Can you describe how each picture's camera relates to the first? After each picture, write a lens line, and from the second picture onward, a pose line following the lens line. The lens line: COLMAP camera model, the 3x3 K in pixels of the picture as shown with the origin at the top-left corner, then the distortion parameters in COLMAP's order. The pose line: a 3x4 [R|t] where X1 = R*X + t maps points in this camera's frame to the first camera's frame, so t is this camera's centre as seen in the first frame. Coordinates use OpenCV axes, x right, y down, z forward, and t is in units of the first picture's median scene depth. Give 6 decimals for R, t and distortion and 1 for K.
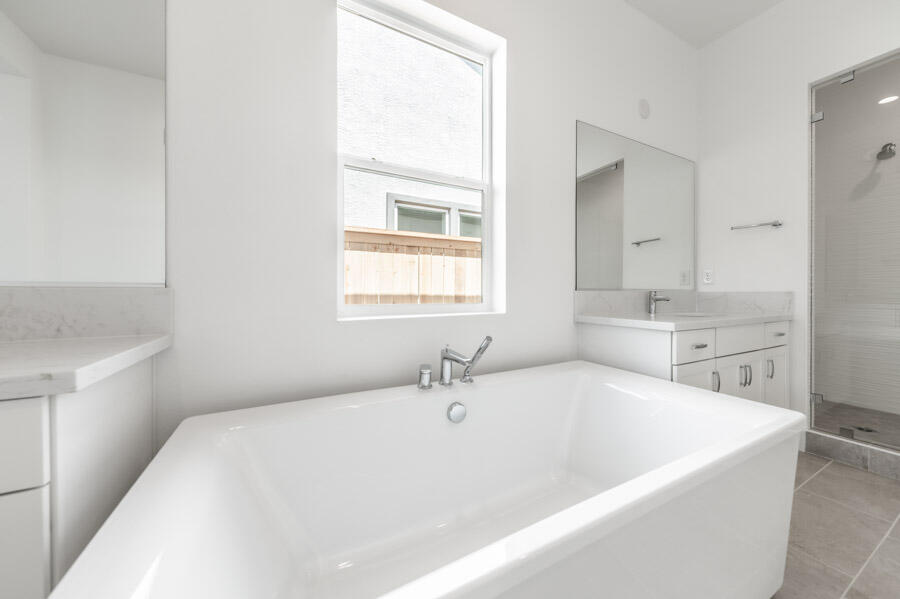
lens RADIAL K [[320.9, 0, 435.3], [0, 320.9, 286.4], [0, 0, 1]] dist [0.000151, -0.000131]
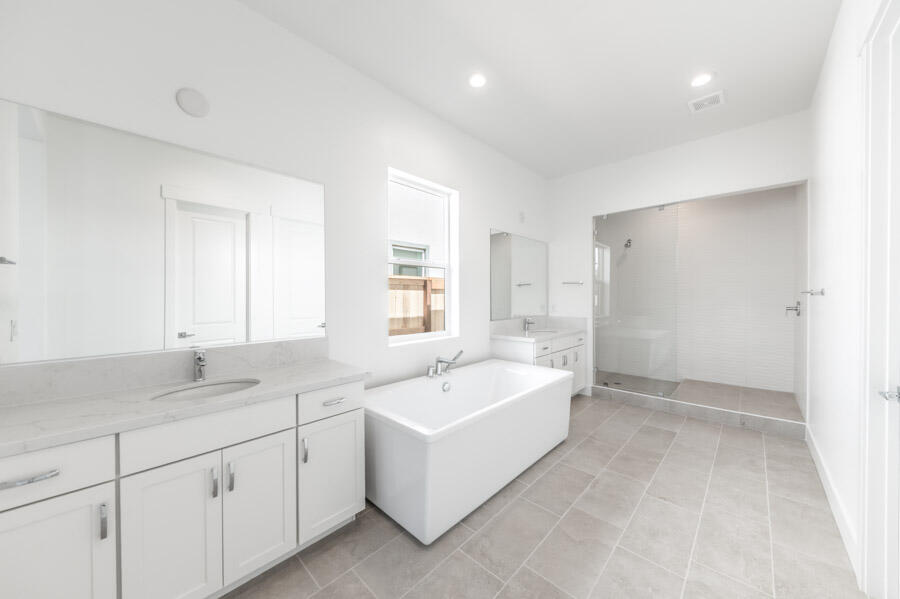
lens RADIAL K [[320.1, 0, 436.8], [0, 320.1, 295.1], [0, 0, 1]] dist [0.001356, 0.000051]
pose [[0.950745, -0.007020, 0.309895, -0.420745], [0.005014, 0.999961, 0.007271, -0.150628], [-0.309934, -0.005359, 0.950743, -0.648035]]
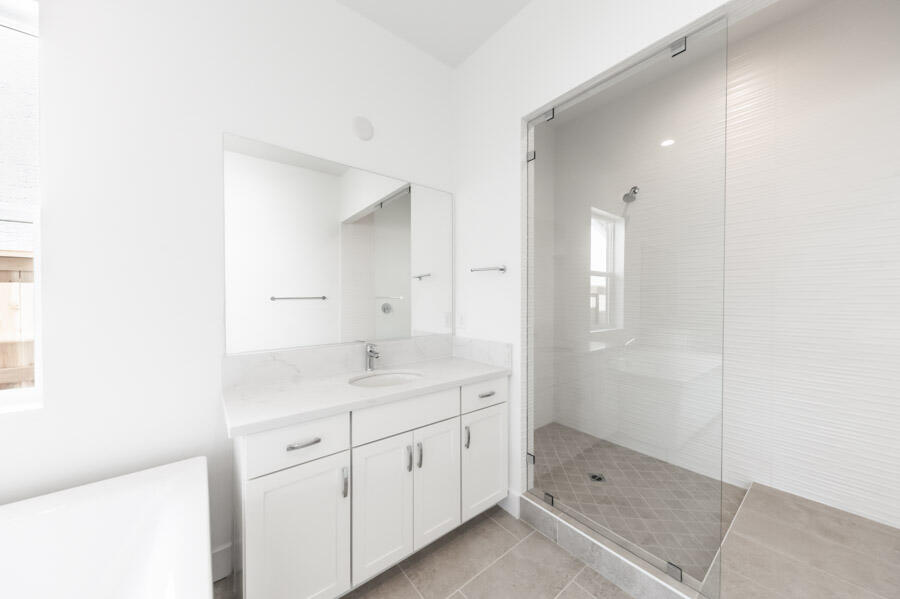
lens RADIAL K [[312.6, 0, 450.4], [0, 312.6, 296.7], [0, 0, 1]] dist [0.003771, 0.000029]
pose [[0.982030, -0.006064, 0.188626, 0.819689], [0.004841, 0.999964, 0.006944, -0.132153], [-0.188661, -0.005906, 0.982024, 0.165769]]
